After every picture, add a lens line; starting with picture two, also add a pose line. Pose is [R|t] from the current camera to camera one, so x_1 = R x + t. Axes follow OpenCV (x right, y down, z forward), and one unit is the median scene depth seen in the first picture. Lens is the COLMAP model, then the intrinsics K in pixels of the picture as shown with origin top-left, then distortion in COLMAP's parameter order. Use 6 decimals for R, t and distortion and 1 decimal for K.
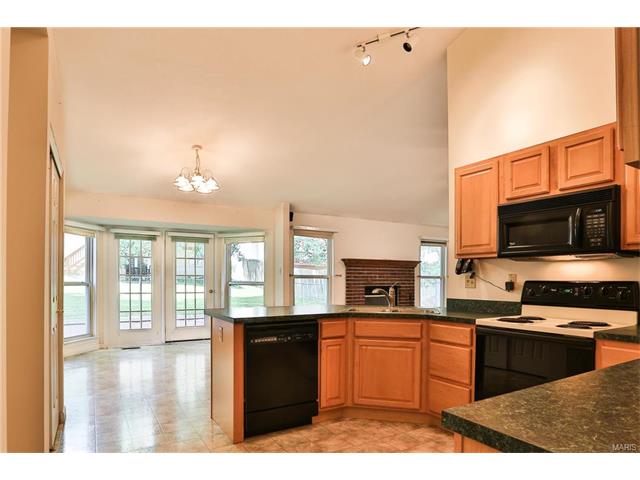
lens RADIAL K [[399.9, 0, 304.8], [0, 399.9, 280.3], [0, 0, 1]] dist [-0.000243, 0.001034]
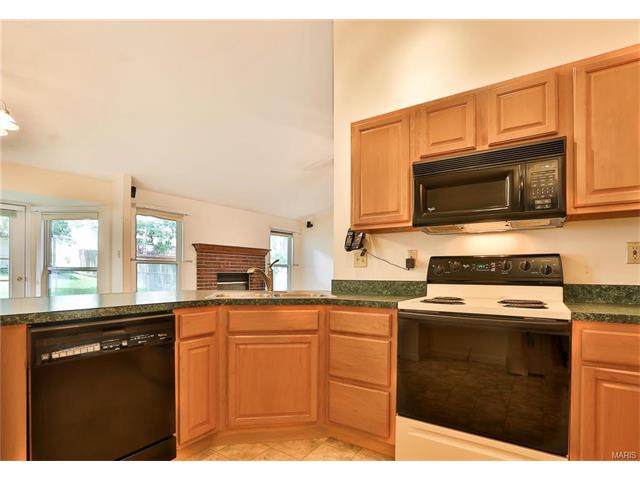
lens RADIAL K [[355.7, 0, 318.0], [0, 355.7, 273.4], [0, 0, 1]] dist [-0.032122, 0.001824]
pose [[0.901294, 0.002979, 0.433197, -0.006539], [-0.005468, 0.999975, 0.004499, 0.033769], [-0.433173, -0.006424, 0.901288, 0.383246]]
